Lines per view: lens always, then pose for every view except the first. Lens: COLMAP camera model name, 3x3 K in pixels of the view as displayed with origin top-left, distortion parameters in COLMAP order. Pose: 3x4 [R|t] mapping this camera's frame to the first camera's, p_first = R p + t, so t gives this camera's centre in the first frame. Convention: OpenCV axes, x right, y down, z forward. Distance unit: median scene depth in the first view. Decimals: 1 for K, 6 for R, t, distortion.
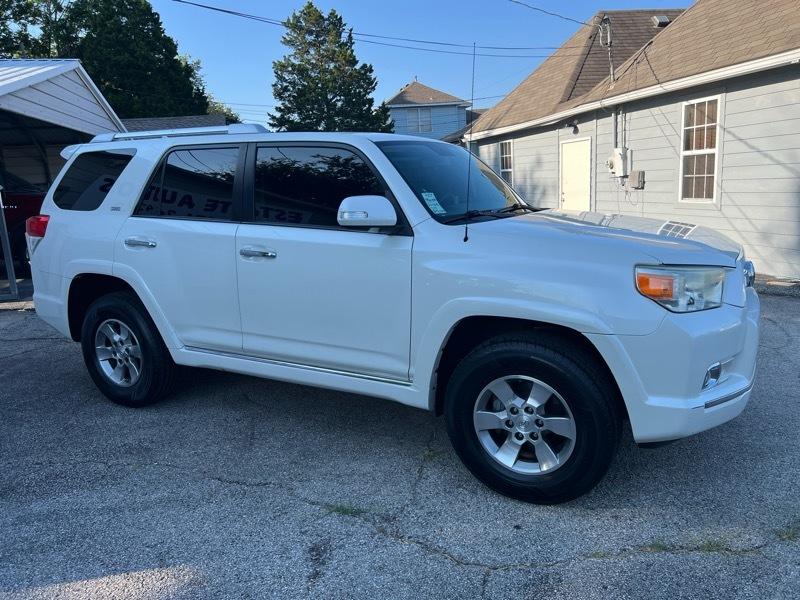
lens RADIAL K [[605.9, 0, 400.0], [0, 605.9, 300.0], [0, 0, 1]] dist [0.066149, -0.079275]
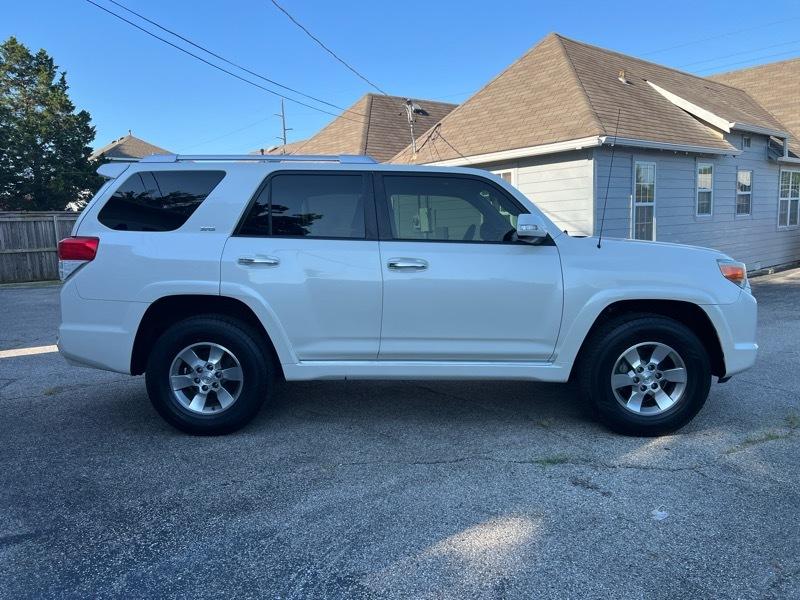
lens RADIAL K [[605.9, 0, 400.0], [0, 605.9, 300.0], [0, 0, 1]] dist [0.066149, -0.079275]
pose [[0.882631, -0.027662, 0.469252, -0.728969], [0.075785, 0.993582, -0.083977, 0.077731], [-0.463917, 0.109683, 0.879062, 0.014227]]
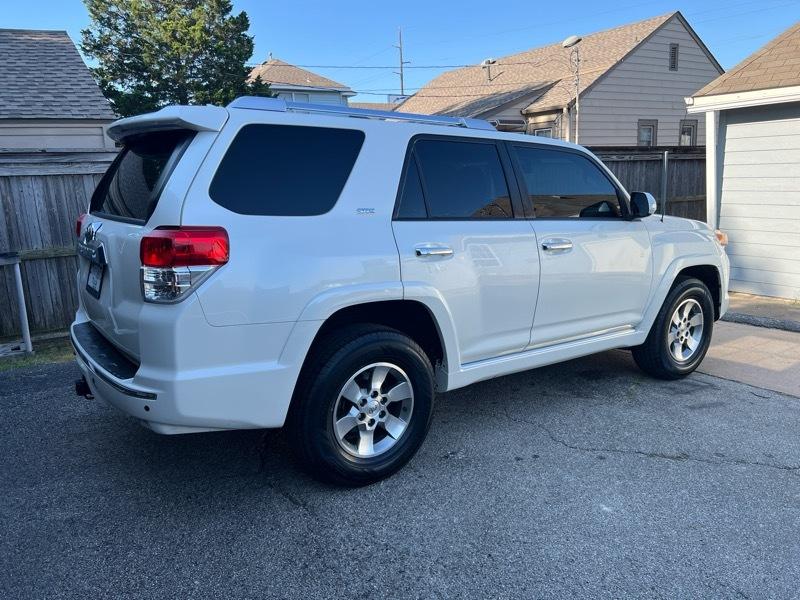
lens RADIAL K [[605.9, 0, 400.0], [0, 605.9, 300.0], [0, 0, 1]] dist [0.066149, -0.079275]
pose [[0.411583, -0.142120, 0.900223, -1.234826], [0.164812, 0.983087, 0.079850, -0.107417], [-0.896346, 0.115502, 0.428045, 0.747460]]
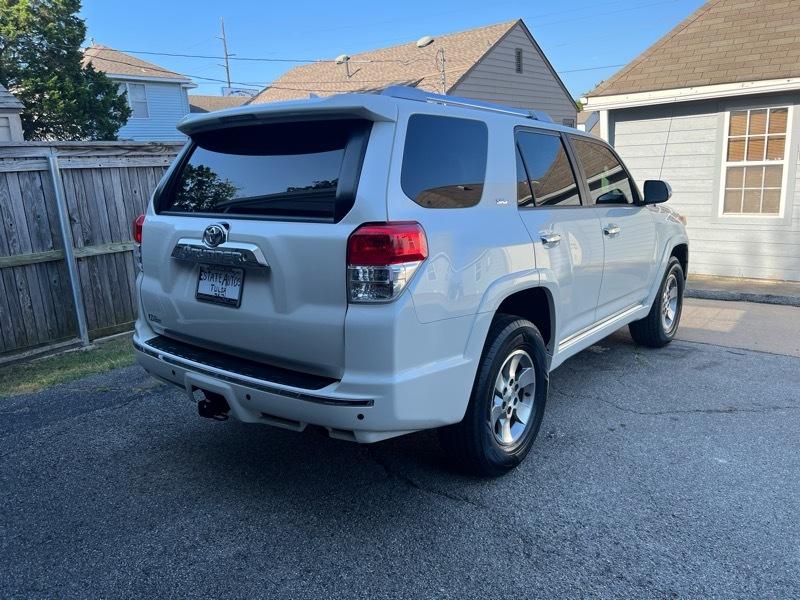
lens RADIAL K [[605.9, 0, 400.0], [0, 605.9, 300.0], [0, 0, 1]] dist [0.066149, -0.079275]
pose [[0.143083, -0.166472, 0.975610, -1.346556], [0.203545, 0.969630, 0.135599, -0.176052], [-0.968554, 0.179179, 0.172622, 1.131670]]
